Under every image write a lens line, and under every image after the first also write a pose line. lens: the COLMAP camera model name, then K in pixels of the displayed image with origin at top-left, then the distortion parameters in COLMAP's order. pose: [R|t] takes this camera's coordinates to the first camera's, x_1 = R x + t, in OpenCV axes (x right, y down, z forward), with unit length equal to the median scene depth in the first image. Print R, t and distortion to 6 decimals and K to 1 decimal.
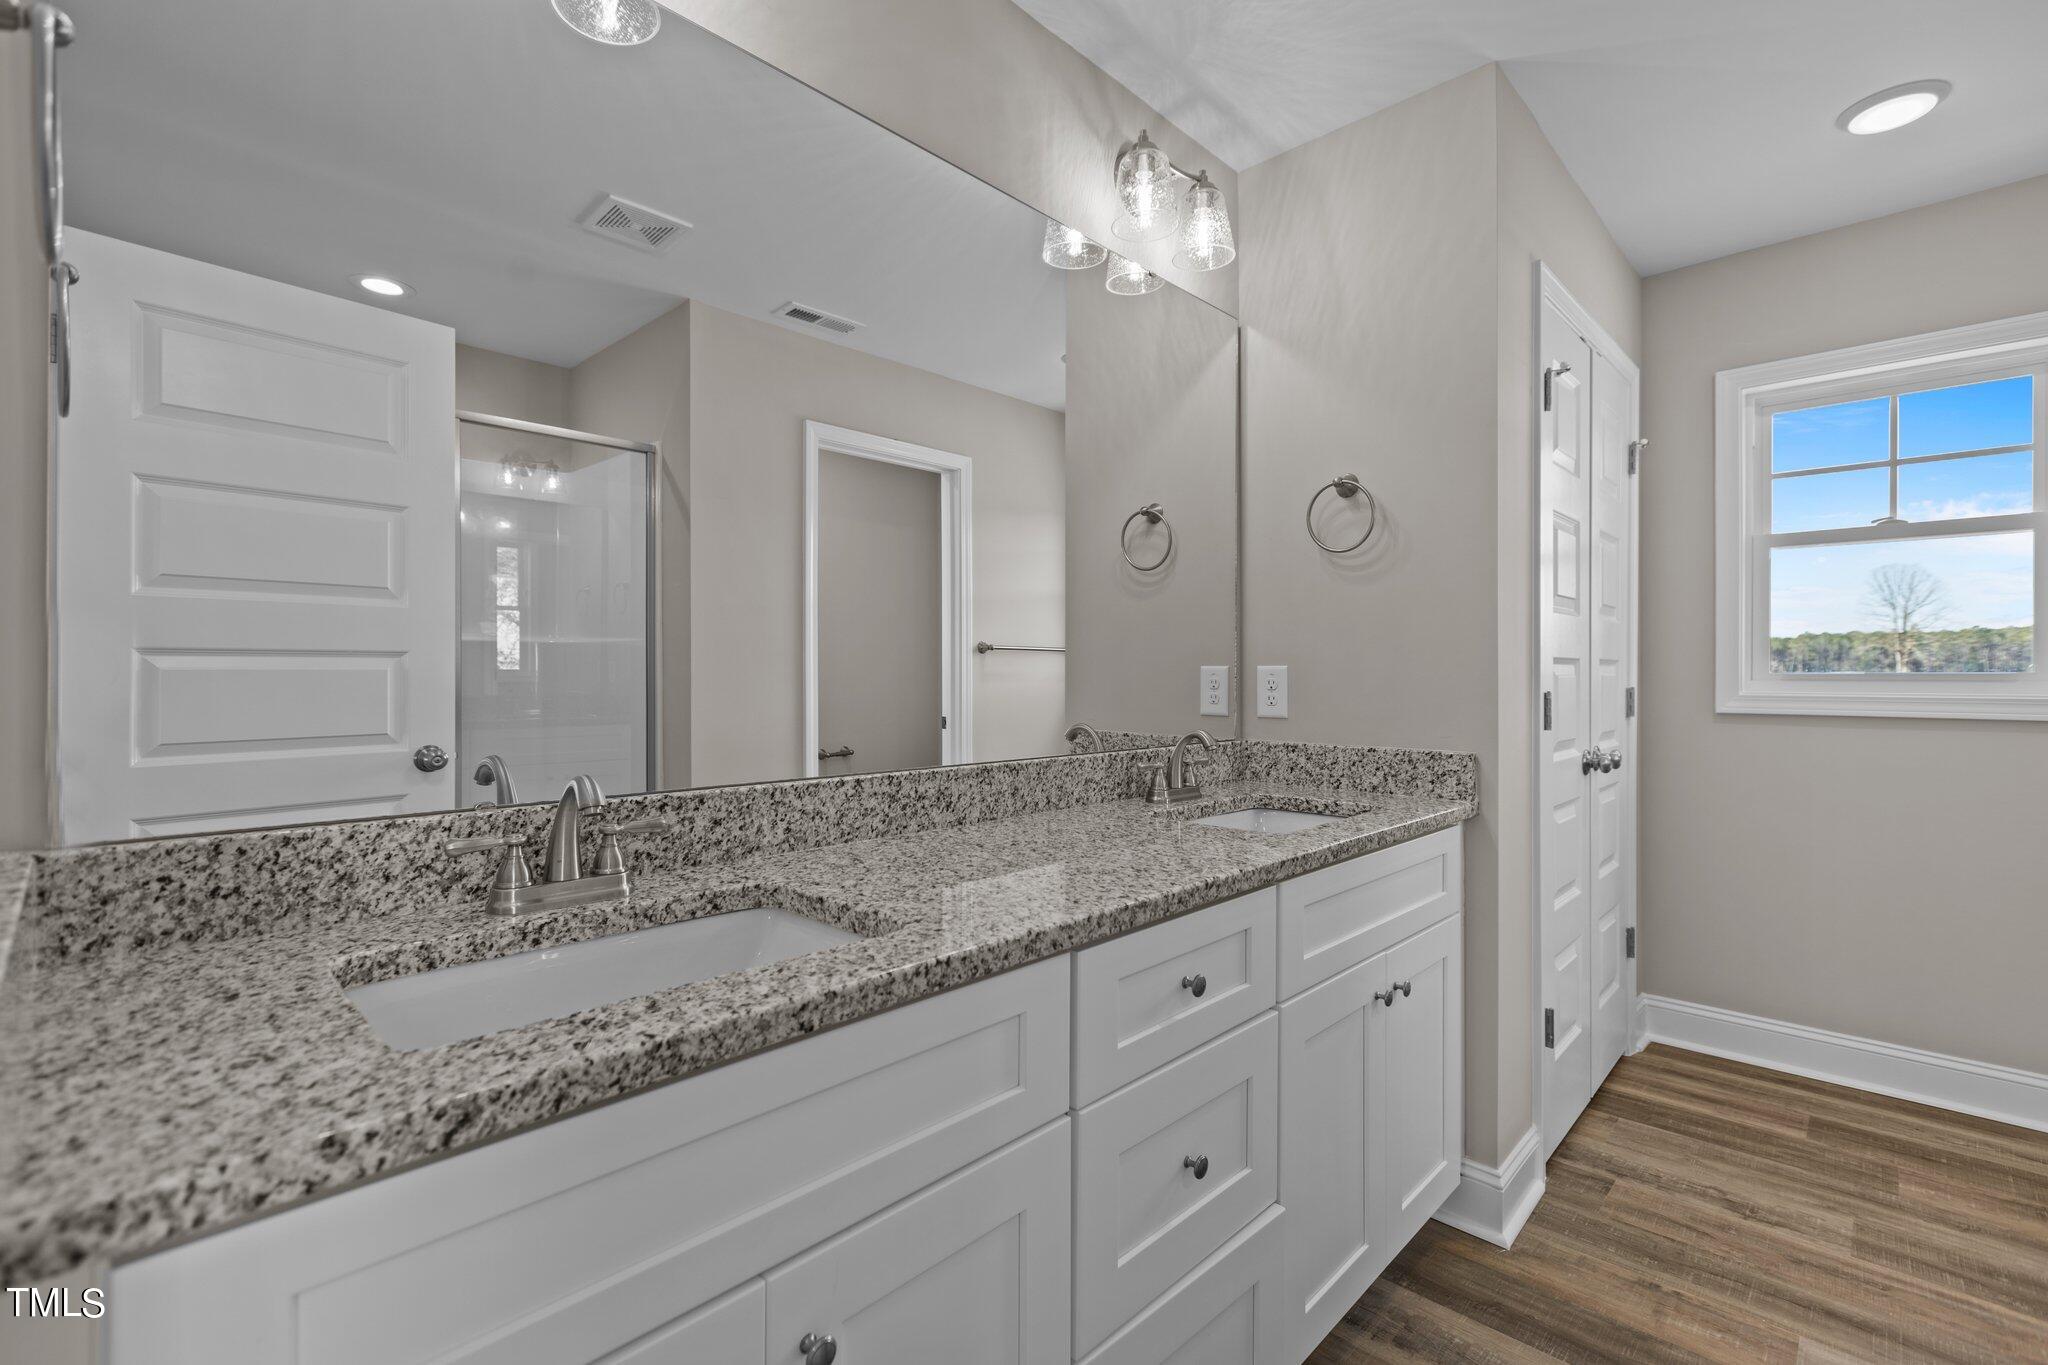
lens RADIAL K [[921.0, 0, 1017.2], [0, 921.0, 665.0], [0, 0, 1]] dist [0.004451, -0.000692]
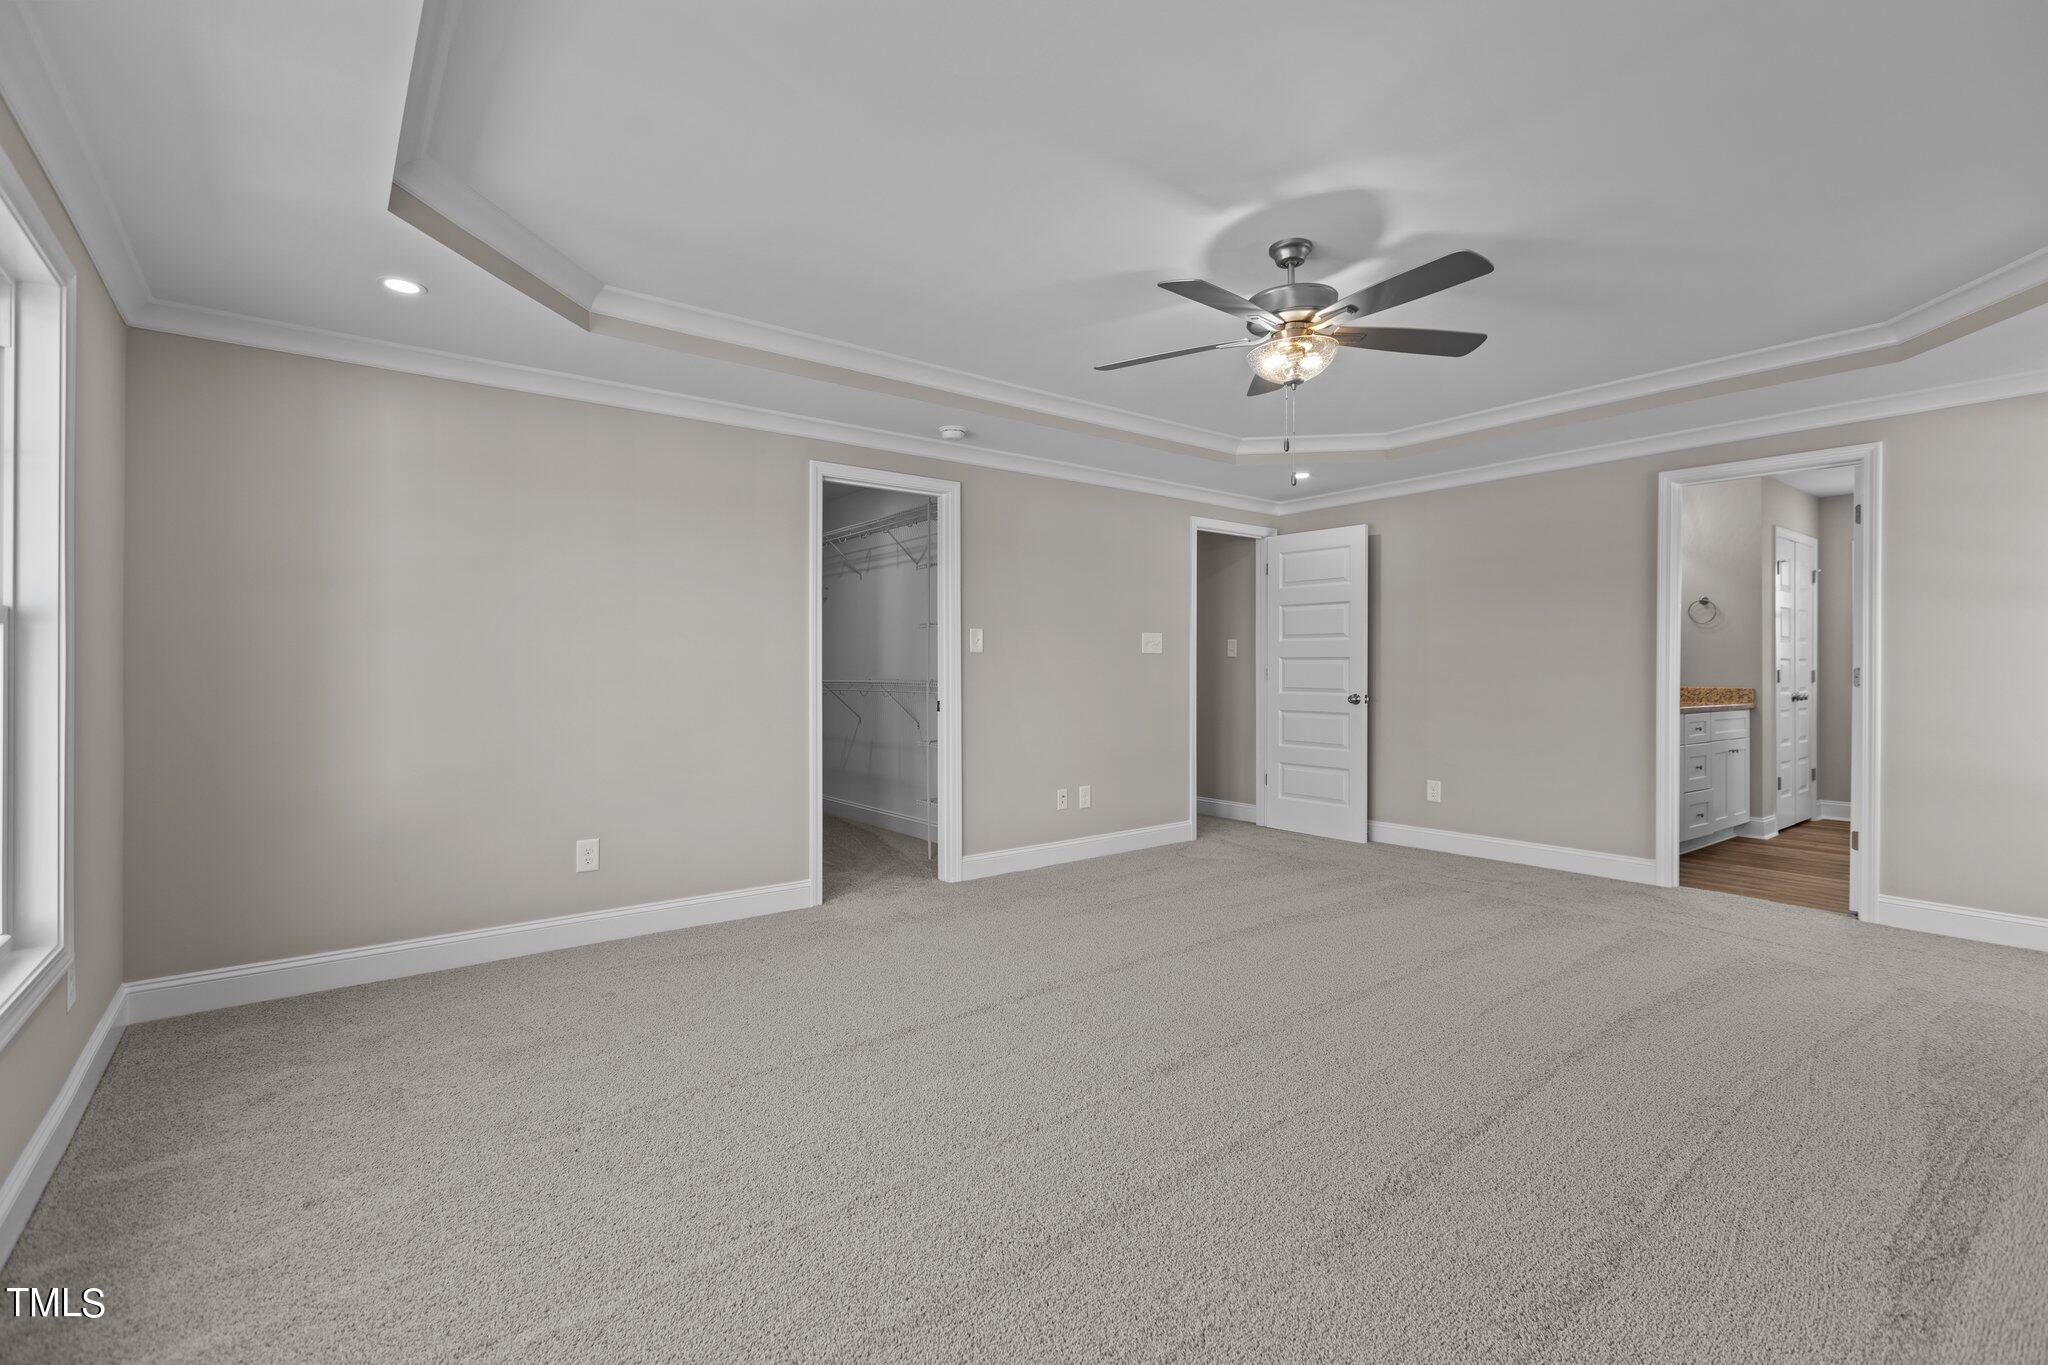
lens RADIAL K [[921.0, 0, 1026.4], [0, 921.0, 682.4], [0, 0, 1]] dist [0.004451, -0.000692]
pose [[0.989471, -0.006393, -0.144592, -1.274964], [0.007104, 0.999965, 0.004400, 0.036919], [0.144559, -0.005381, 0.989482, -2.099933]]
